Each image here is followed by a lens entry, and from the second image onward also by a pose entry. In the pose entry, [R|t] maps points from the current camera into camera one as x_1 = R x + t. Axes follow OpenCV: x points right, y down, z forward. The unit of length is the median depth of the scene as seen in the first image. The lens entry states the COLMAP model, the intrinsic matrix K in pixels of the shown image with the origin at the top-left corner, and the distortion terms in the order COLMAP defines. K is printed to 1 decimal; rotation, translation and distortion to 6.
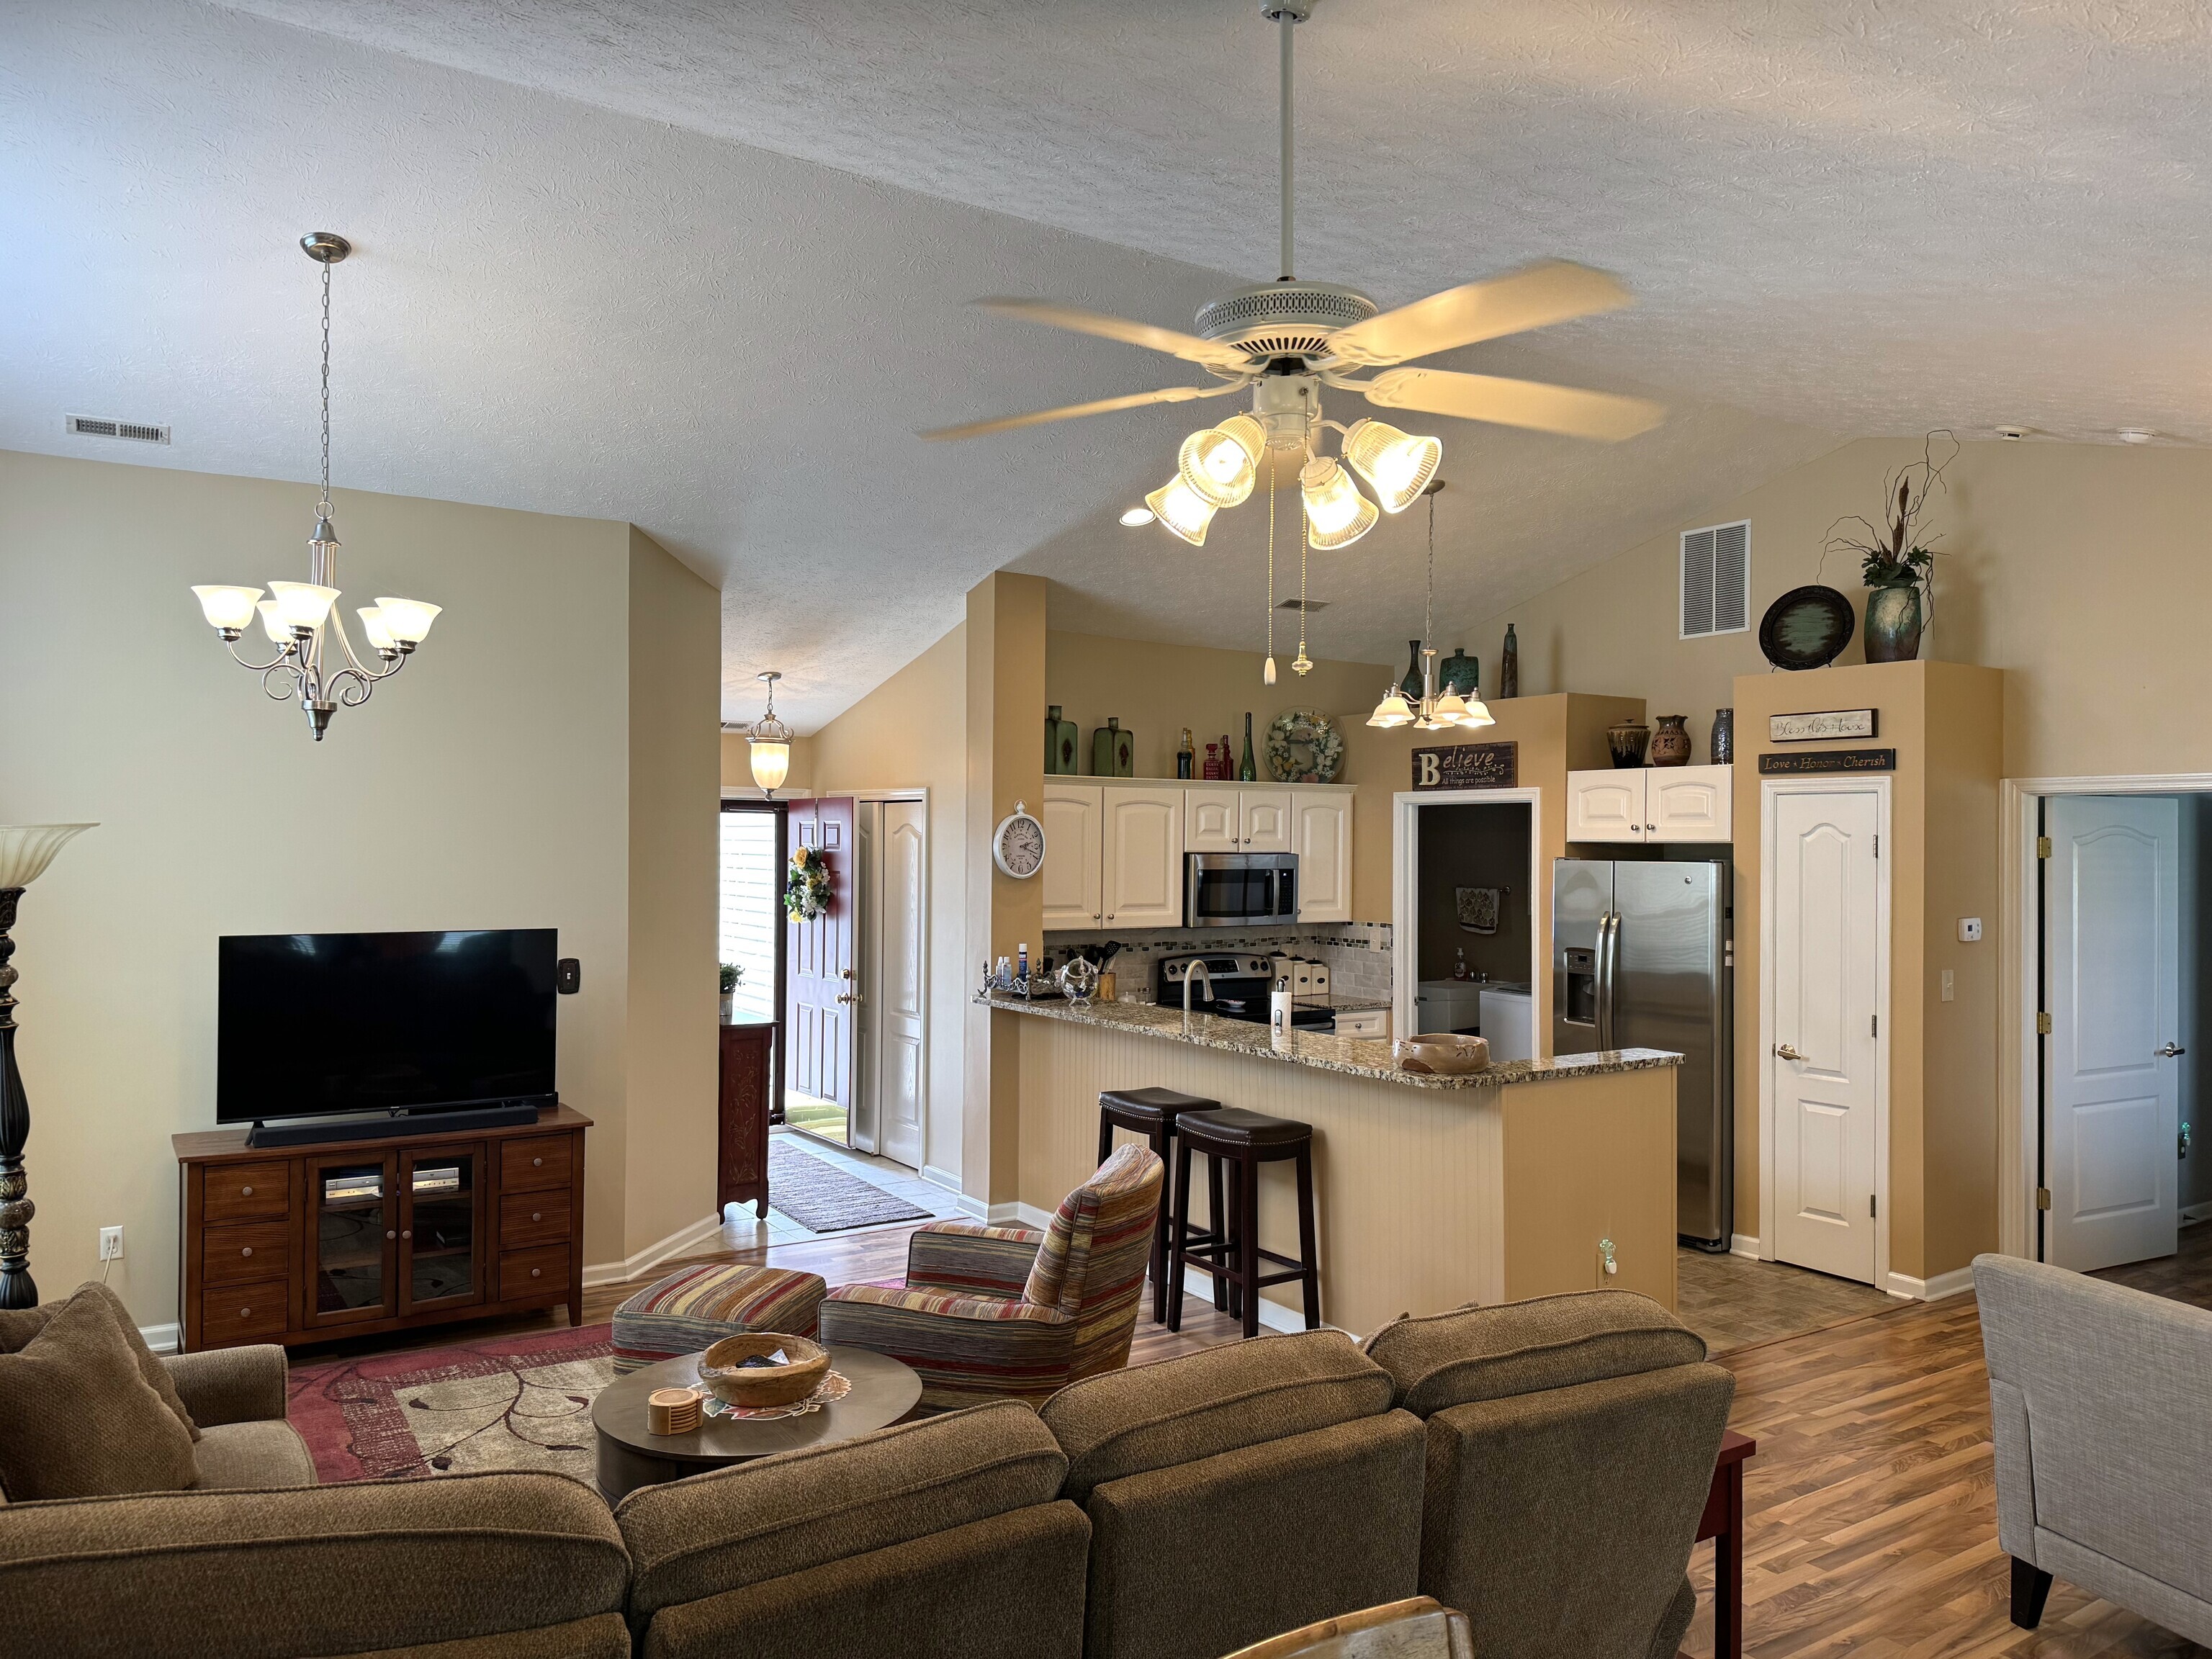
lens RADIAL K [[1556.3, 0, 1071.6], [0, 1556.3, 826.3], [0, 0, 1]] dist [0.093399, -0.154158]
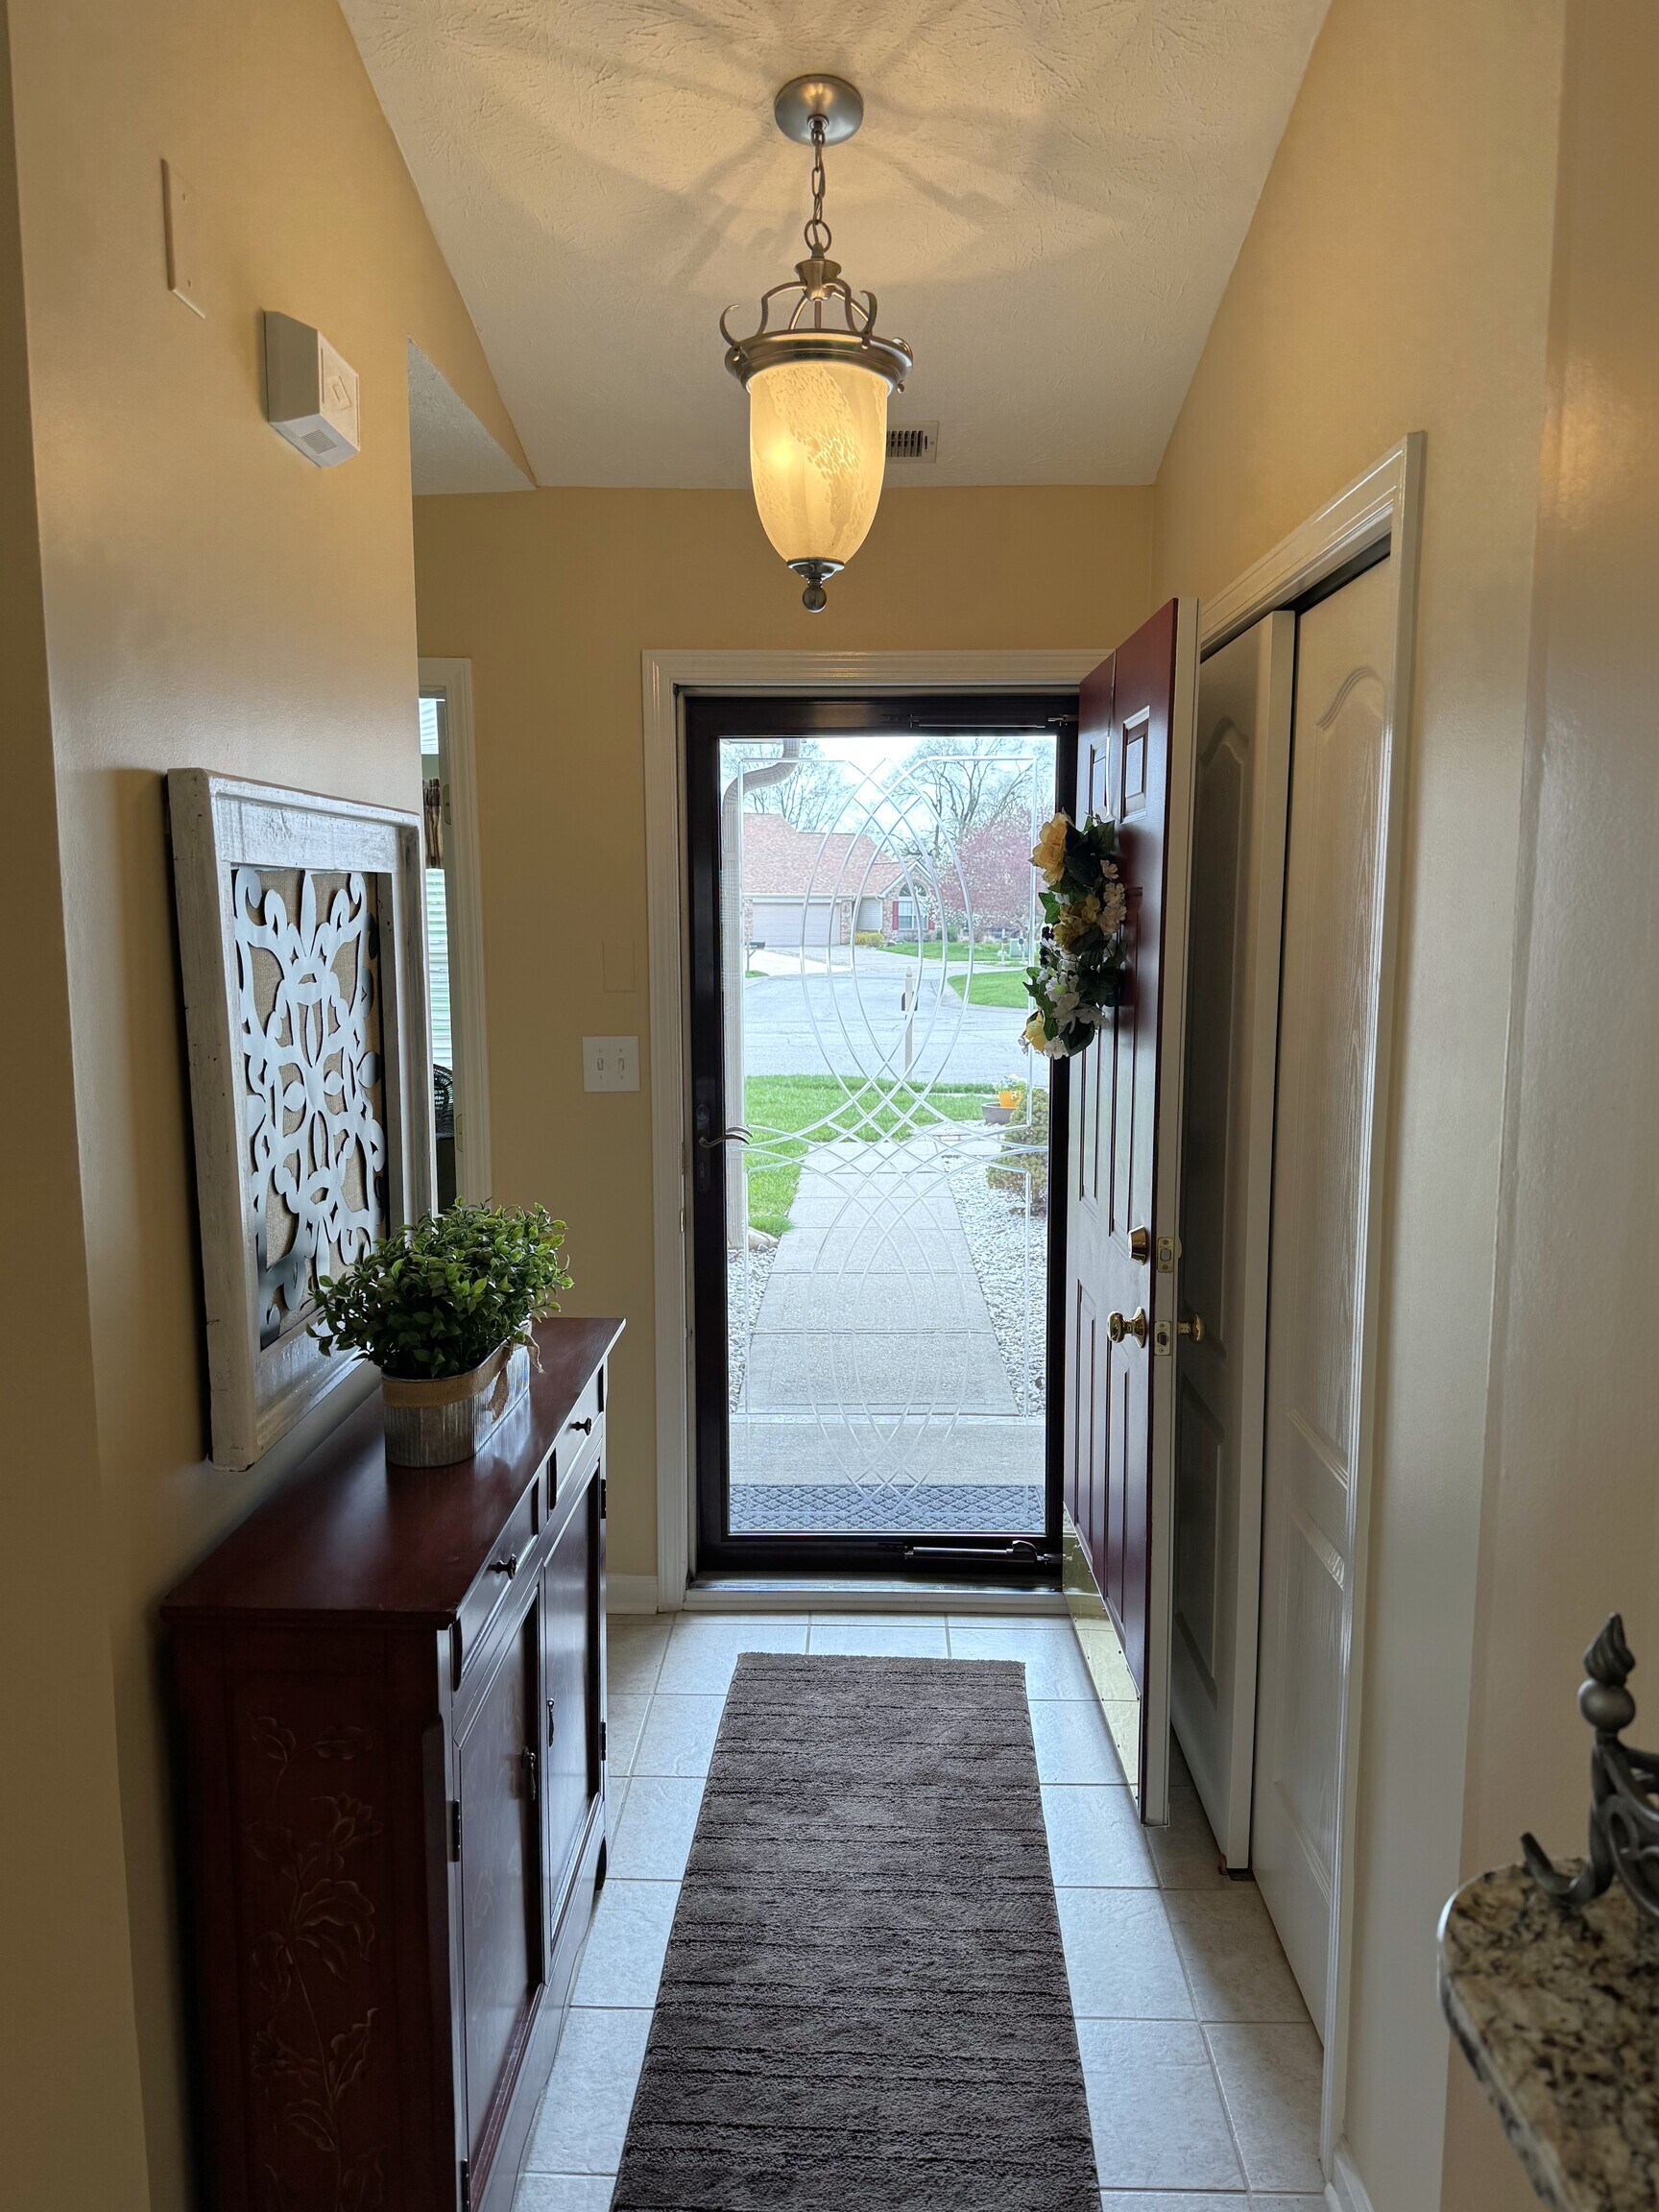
lens RADIAL K [[1538.0, 0, 829.5], [0, 1538.0, 1106.0], [0, 0, 1]] dist [0.079266, -0.097522]
pose [[0.829647, 0.066627, -0.554299, -0.040362], [0.006987, 0.991536, 0.129641, 0.036089], [0.558245, -0.111430, 0.822159, 0.842561]]
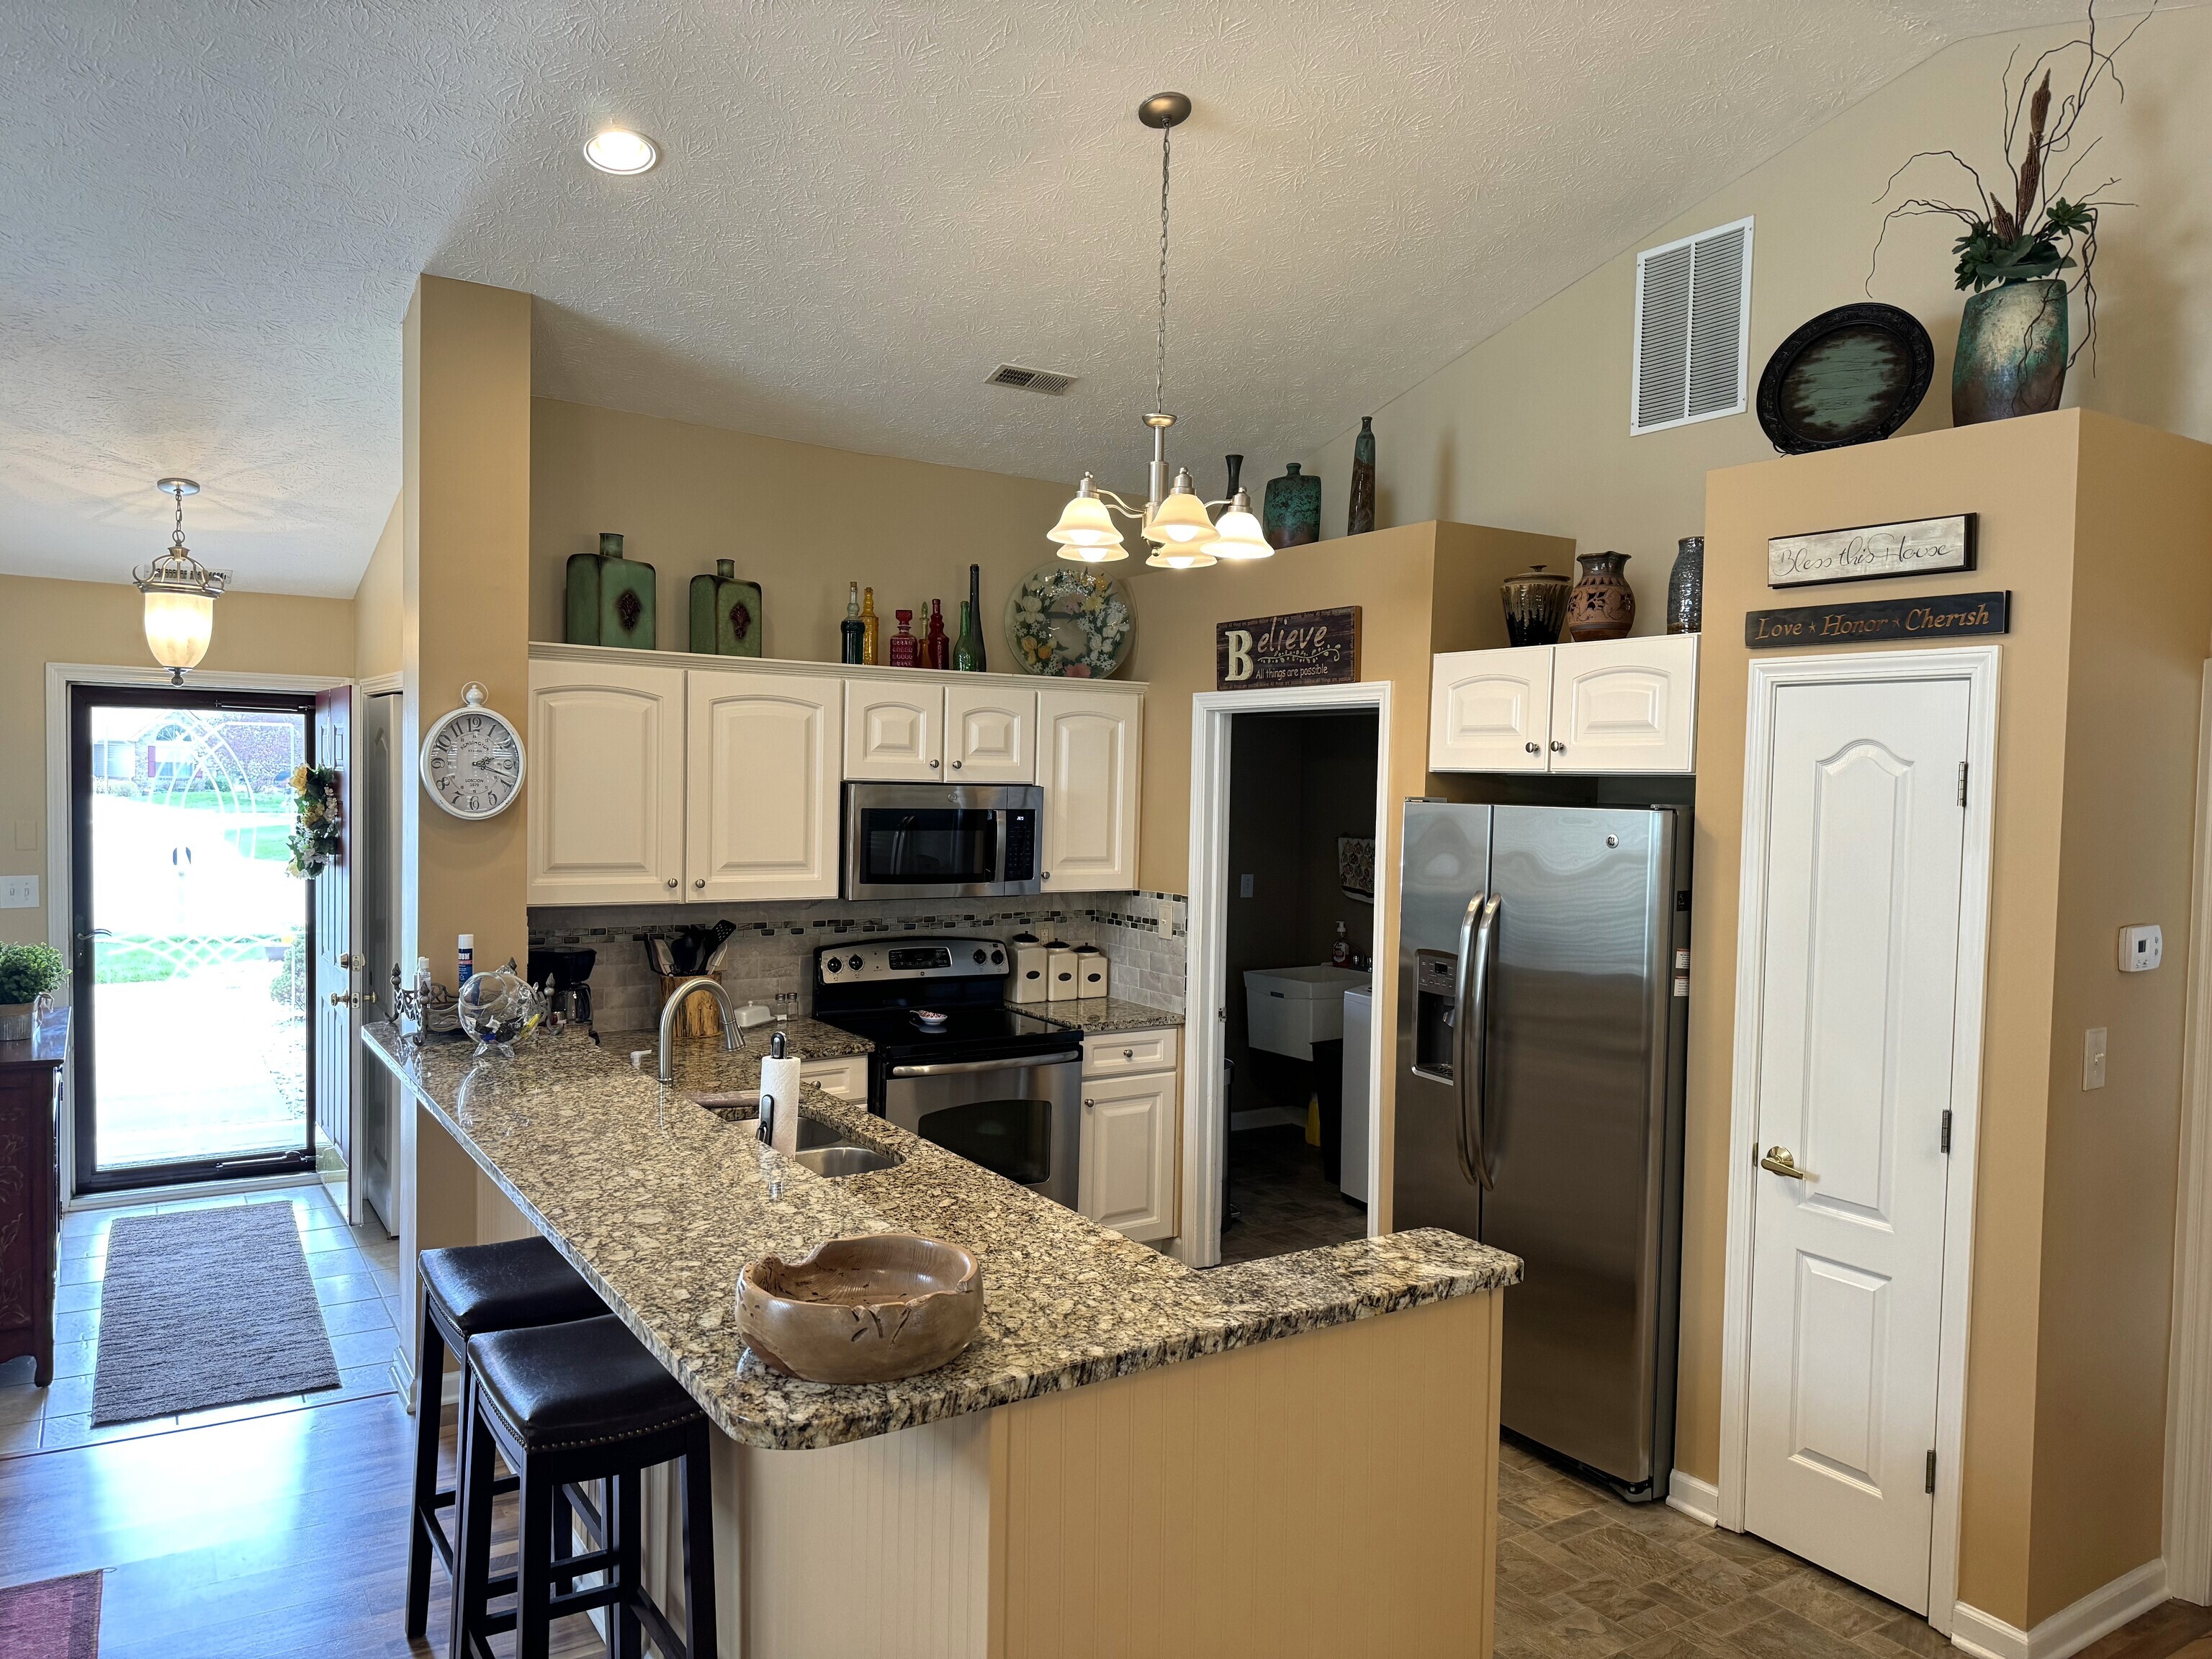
lens RADIAL K [[1538.0, 0, 1106.0], [0, 1538.0, 829.5], [0, 0, 1]] dist [0.079266, -0.097522]
pose [[0.999878, 0.015604, 0.000961, 0.192877], [-0.015632, 0.998882, 0.044617, 0.007667], [-0.000264, -0.044626, 0.999004, 0.411411]]
